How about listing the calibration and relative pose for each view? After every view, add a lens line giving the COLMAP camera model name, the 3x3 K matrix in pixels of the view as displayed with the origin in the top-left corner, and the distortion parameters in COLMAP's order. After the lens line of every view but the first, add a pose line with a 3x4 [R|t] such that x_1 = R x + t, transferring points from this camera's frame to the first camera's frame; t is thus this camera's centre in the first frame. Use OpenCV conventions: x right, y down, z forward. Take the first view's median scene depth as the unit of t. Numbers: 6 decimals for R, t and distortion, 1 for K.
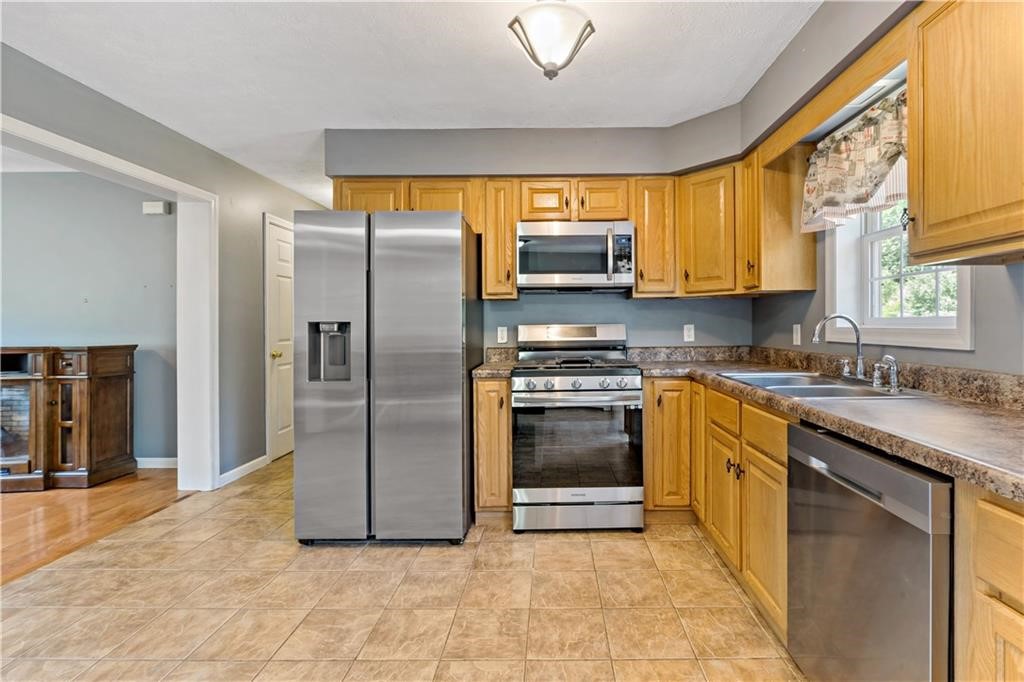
lens RADIAL K [[483.9, 0, 536.3], [0, 483.9, 325.6], [0, 0, 1]] dist [-0.013411, 0.004435]
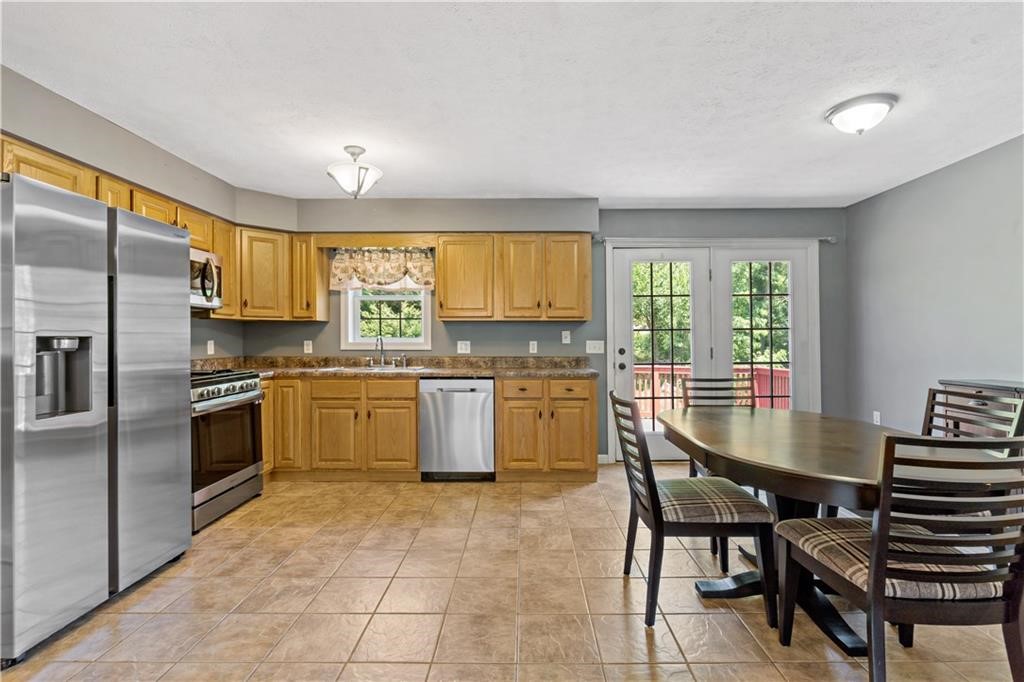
lens RADIAL K [[483.9, 0, 515.6], [0, 483.9, 336.7], [0, 0, 1]] dist [-0.013411, 0.004435]
pose [[0.011489, 0.008534, 0.999898, -1.004680], [0.003573, 0.999957, -0.008576, 0.000624], [-0.999928, 0.003671, 0.011458, 0.245074]]
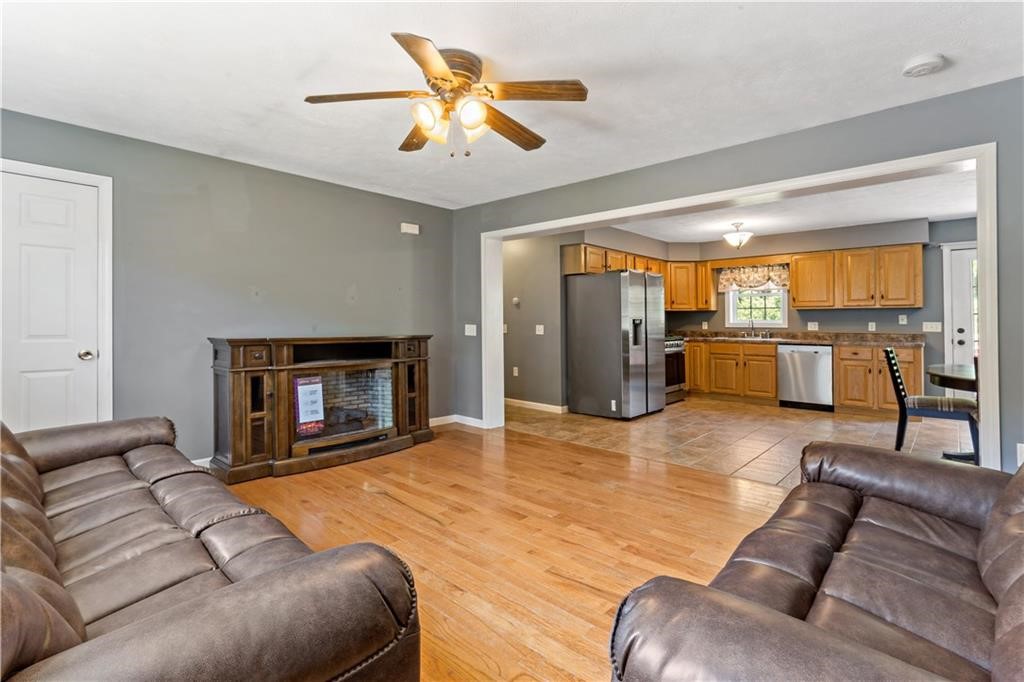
lens RADIAL K [[464.2, 0, 487.1], [0, 464.2, 316.3], [0, 0, 1]] dist [-0.007950, 0.000043]
pose [[0.711246, 0.014145, 0.702801, -2.090524], [-0.002463, 0.999842, -0.017631, 0.014720], [-0.702939, 0.010809, 0.711168, -0.039851]]
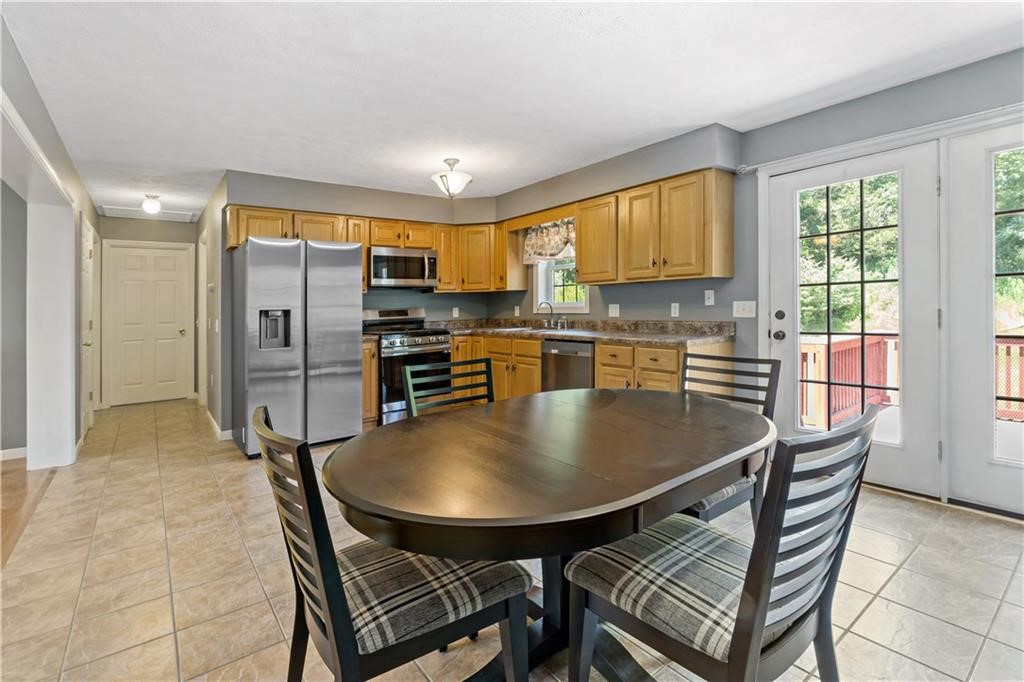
lens RADIAL K [[483.9, 0, 493.7], [0, 483.9, 306.3], [0, 0, 1]] dist [-0.013411, 0.004435]
pose [[0.810708, -0.016992, 0.585203, -0.680273], [0.024131, 0.999699, -0.004403, 0.003760], [-0.584953, 0.017691, 0.810875, -0.560860]]
